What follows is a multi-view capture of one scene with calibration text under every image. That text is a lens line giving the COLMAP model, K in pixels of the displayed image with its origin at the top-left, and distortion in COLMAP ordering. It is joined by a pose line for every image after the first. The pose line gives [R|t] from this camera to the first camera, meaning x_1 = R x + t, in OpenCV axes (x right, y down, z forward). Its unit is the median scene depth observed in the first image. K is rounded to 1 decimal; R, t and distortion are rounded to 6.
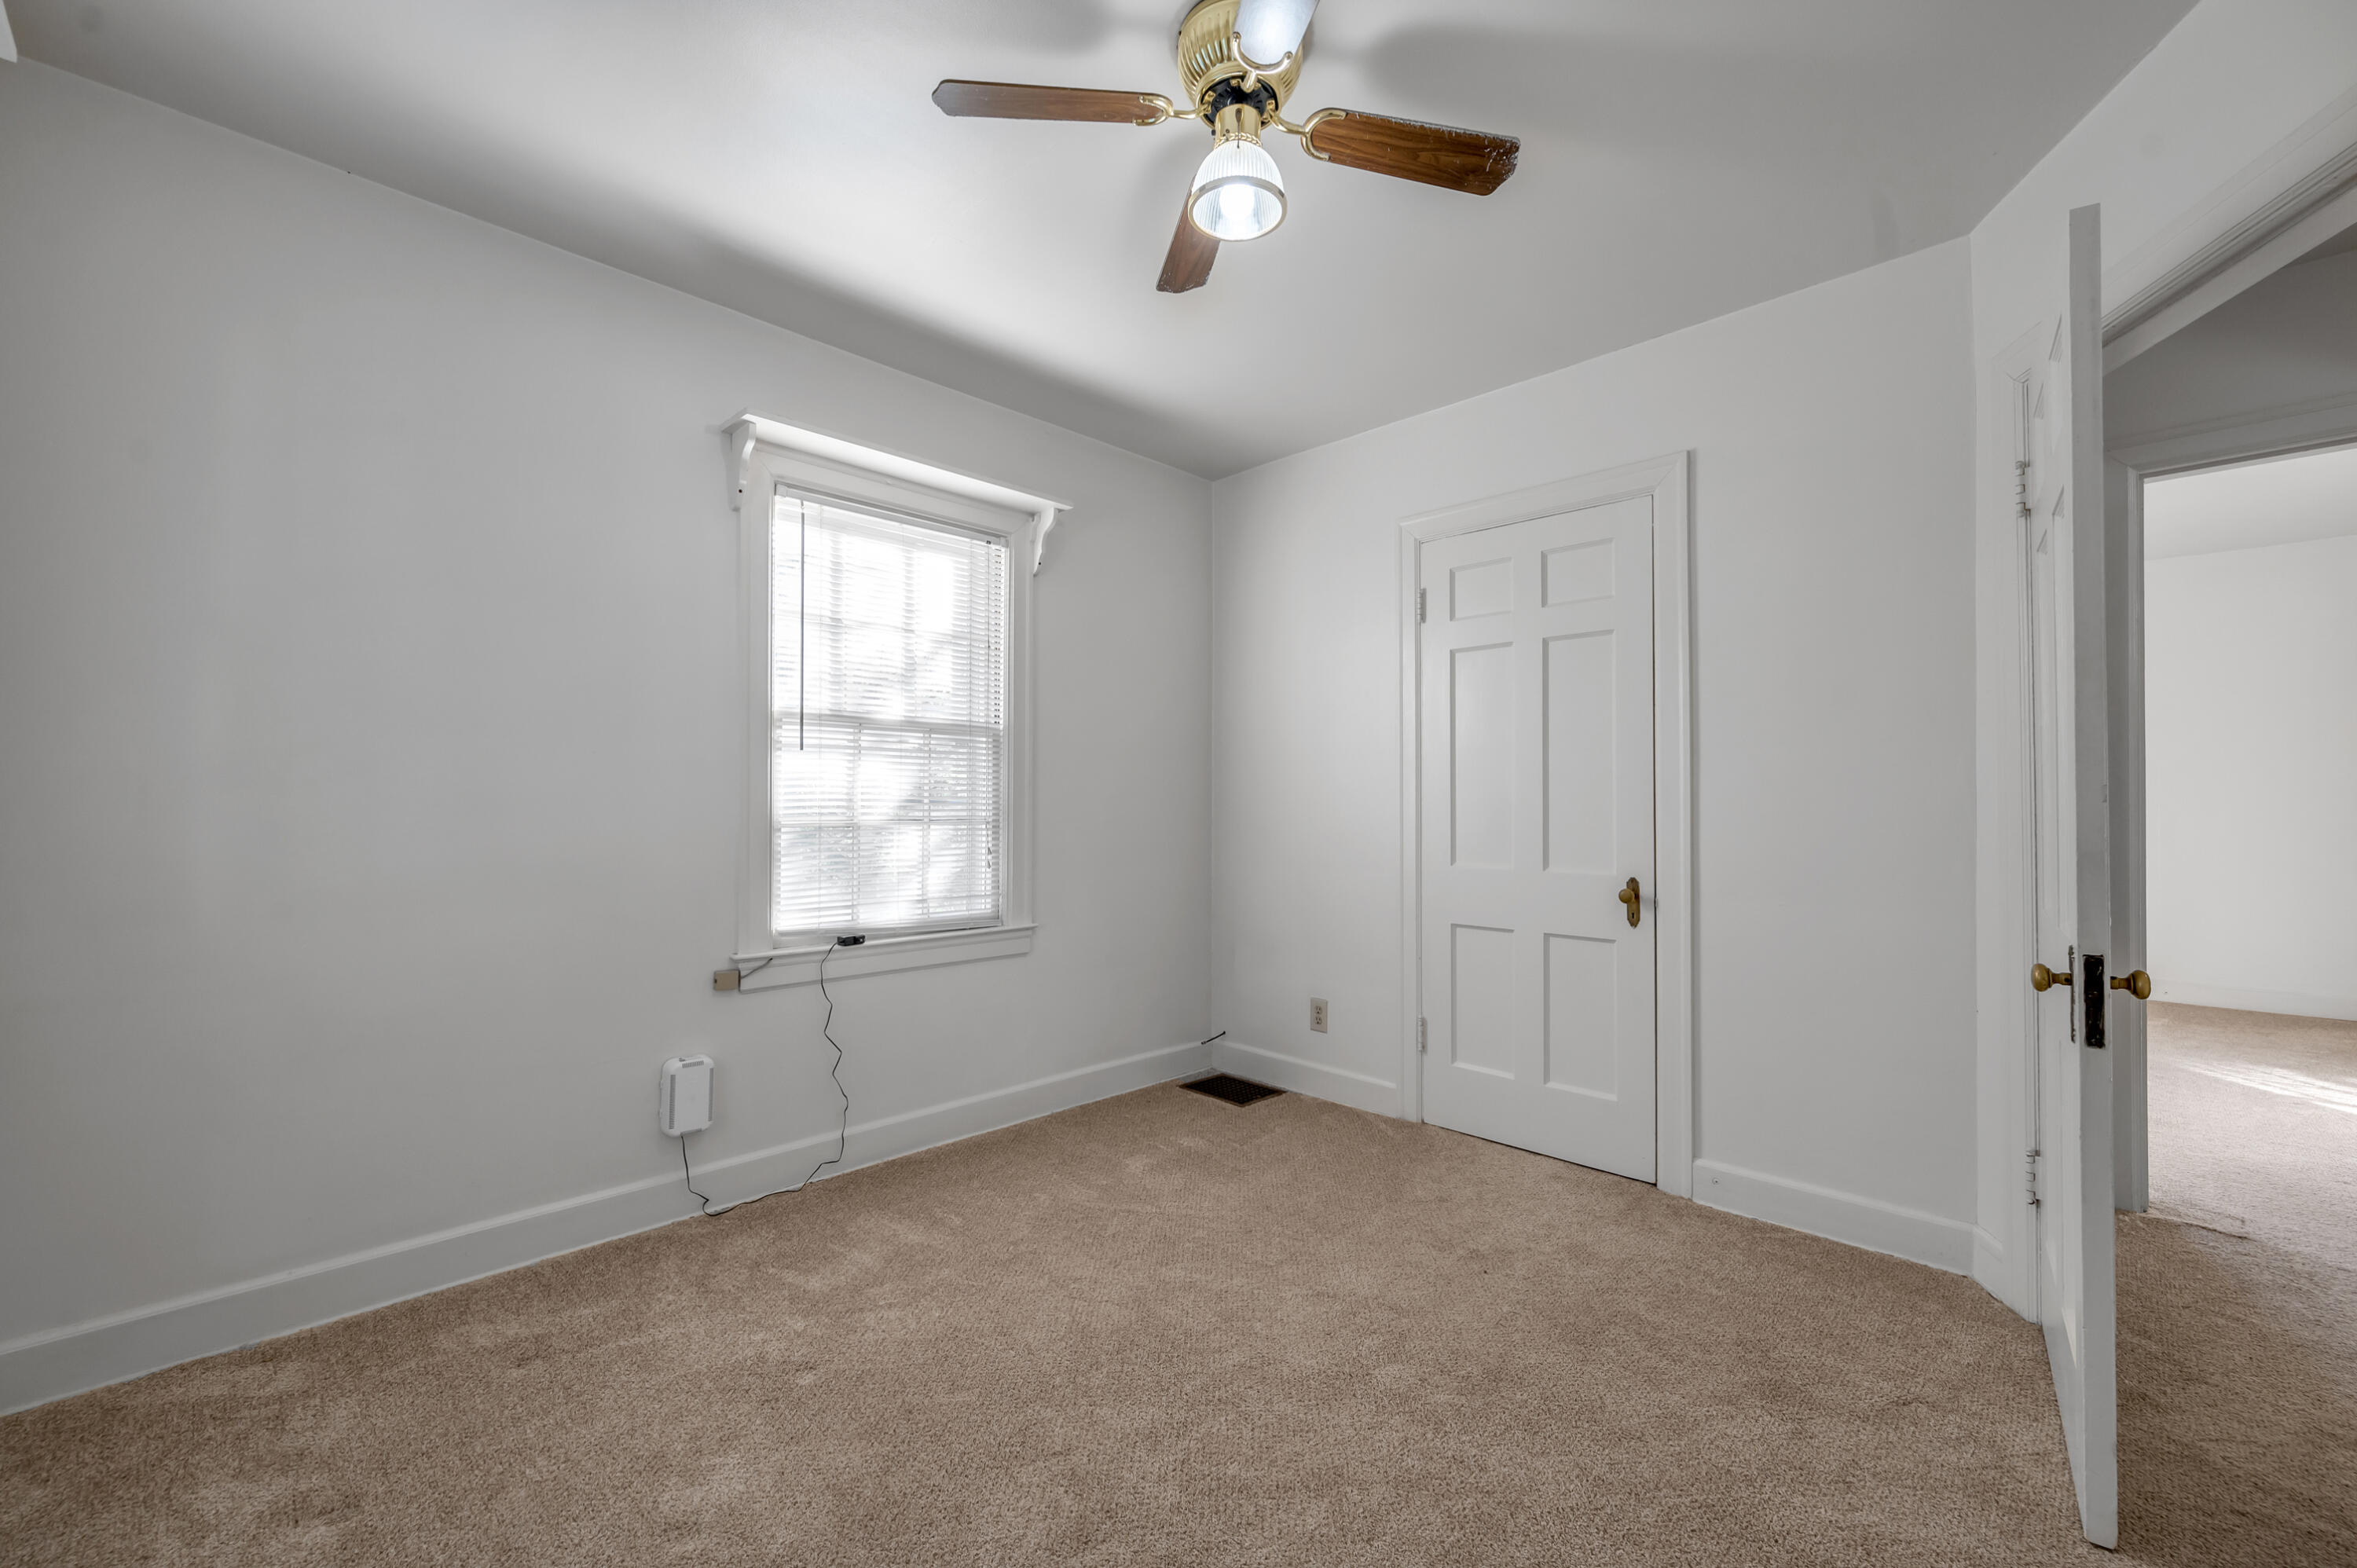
lens RADIAL K [[978.7, 0, 1196.0], [0, 978.7, 786.2], [0, 0, 1]] dist [0.010790, 0.000465]
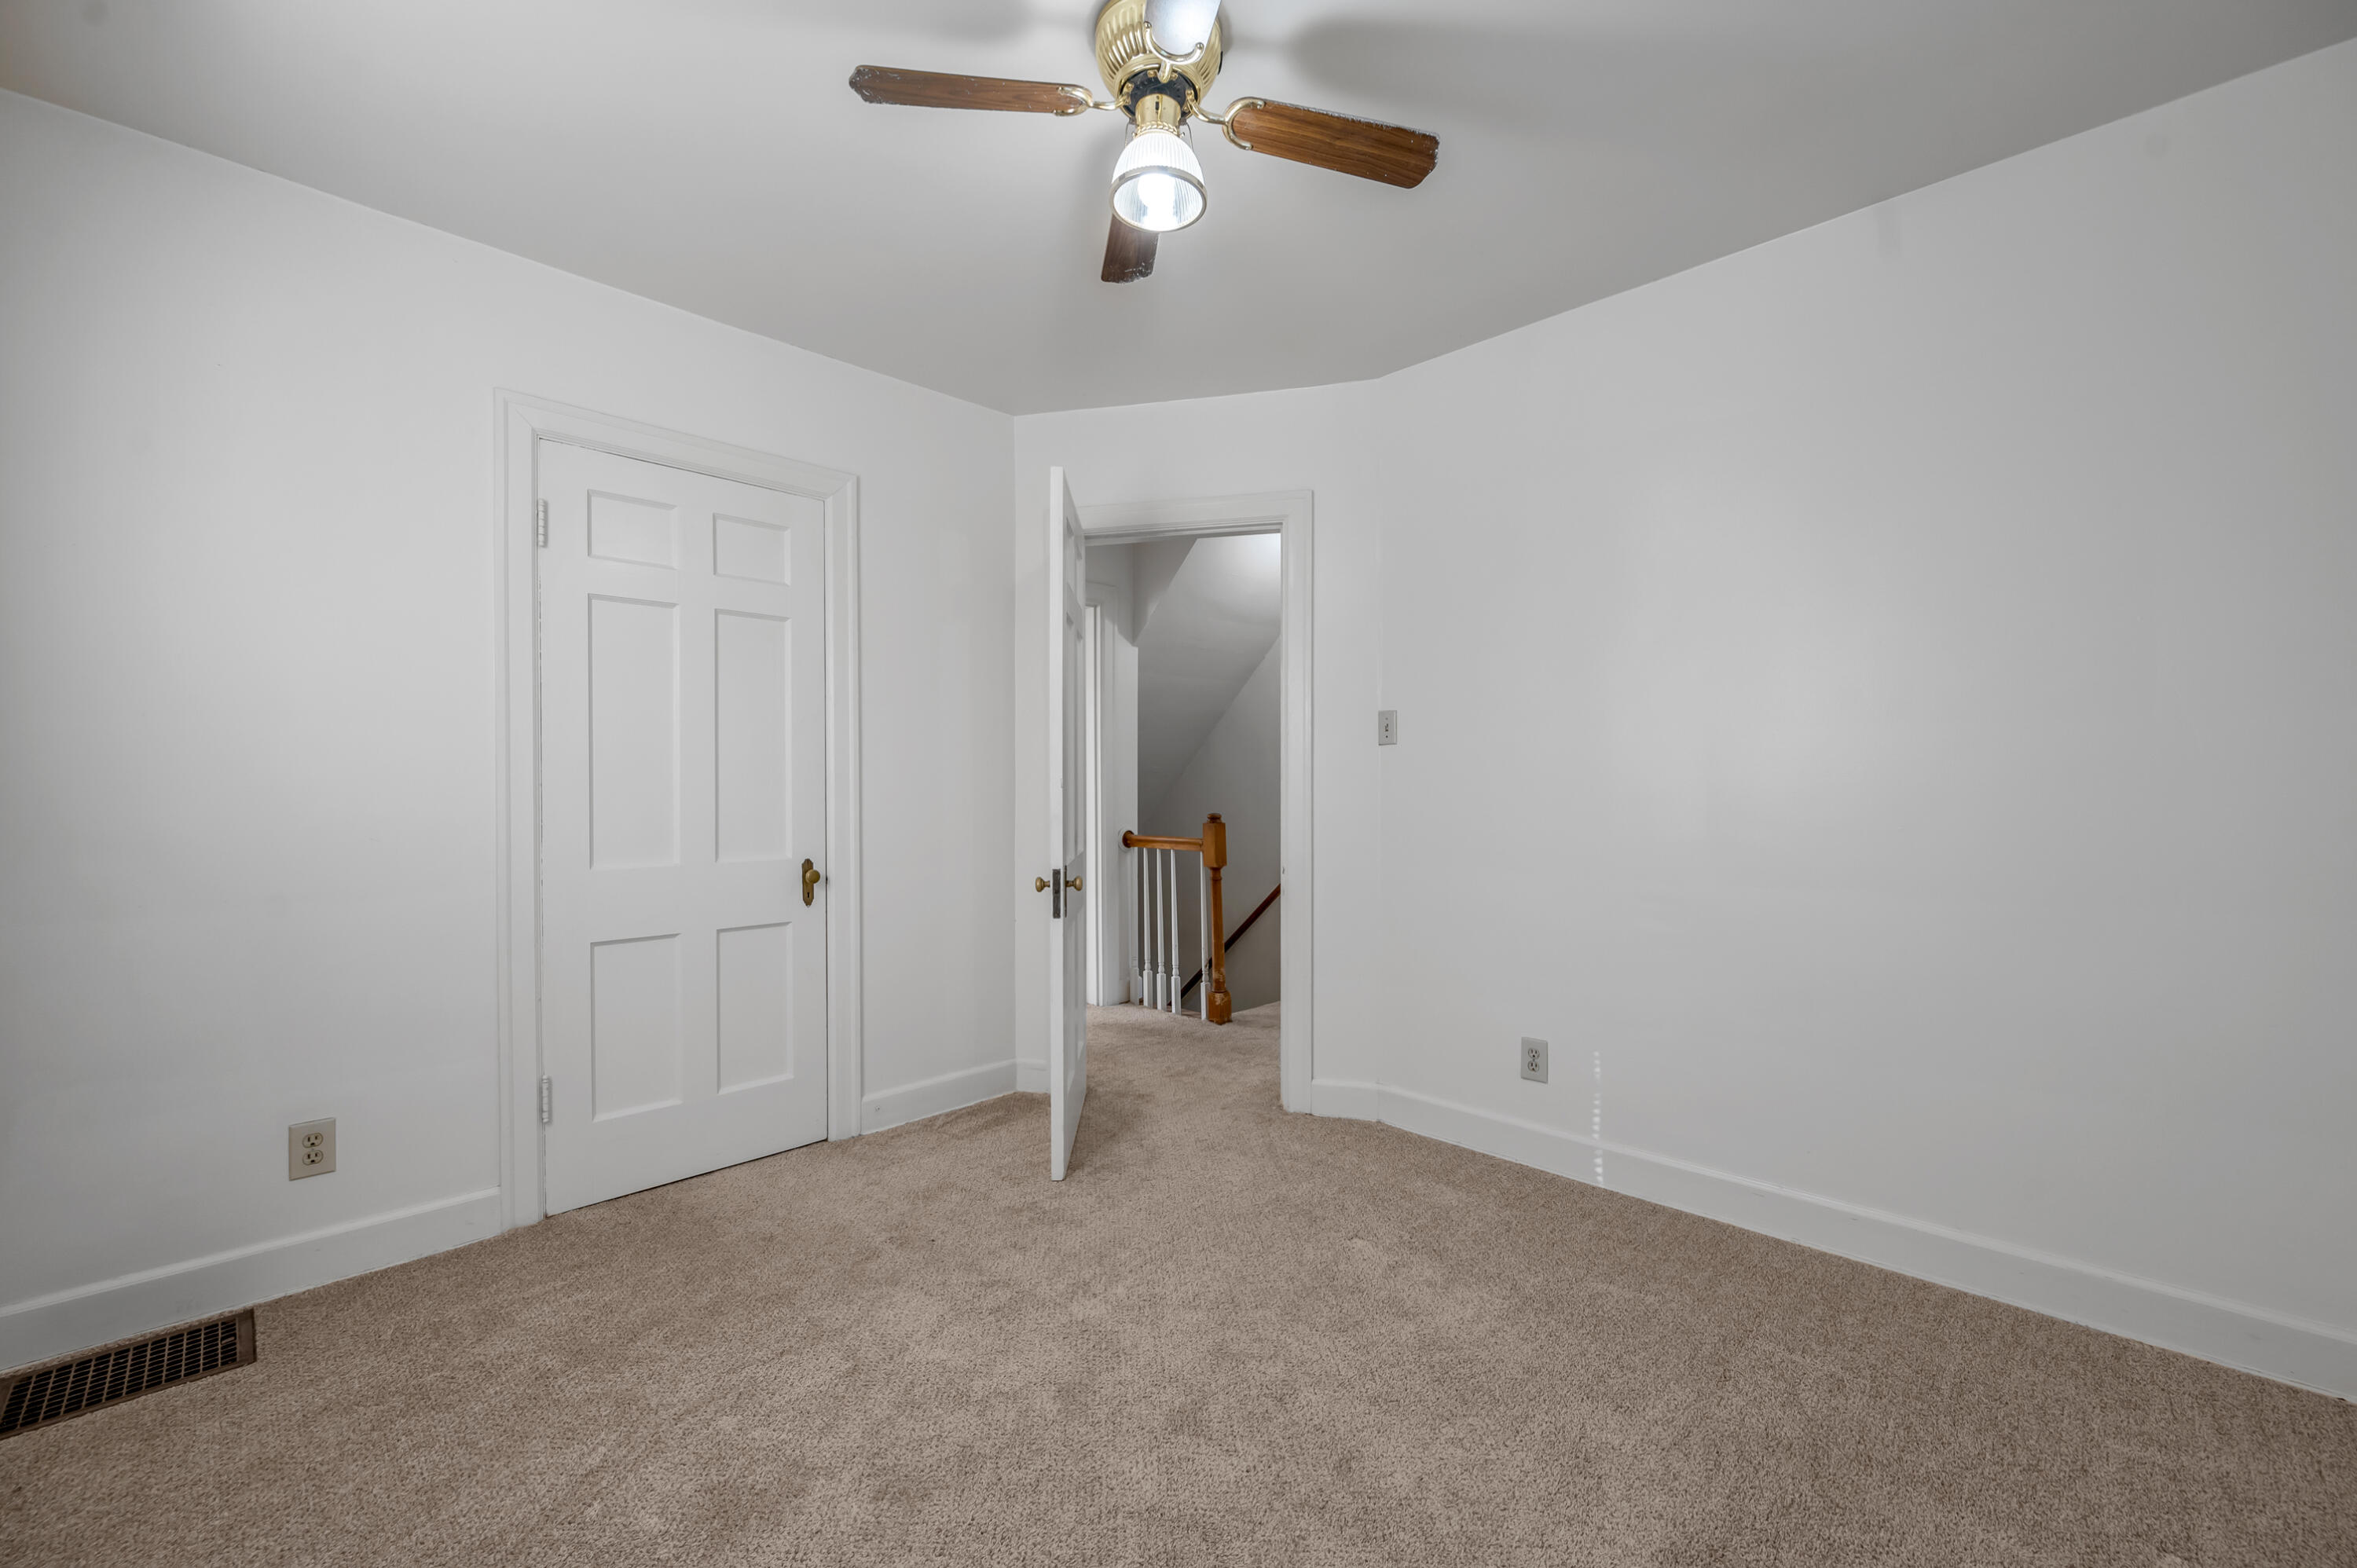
lens RADIAL K [[978.7, 0, 1163.6], [0, 978.7, 784.2], [0, 0, 1]] dist [0.010790, 0.000465]
pose [[-0.003142, -0.001161, 0.999994, -0.568128], [-0.011562, 0.999933, 0.001125, 0.007263], [-0.999928, -0.011559, -0.003155, 0.585577]]
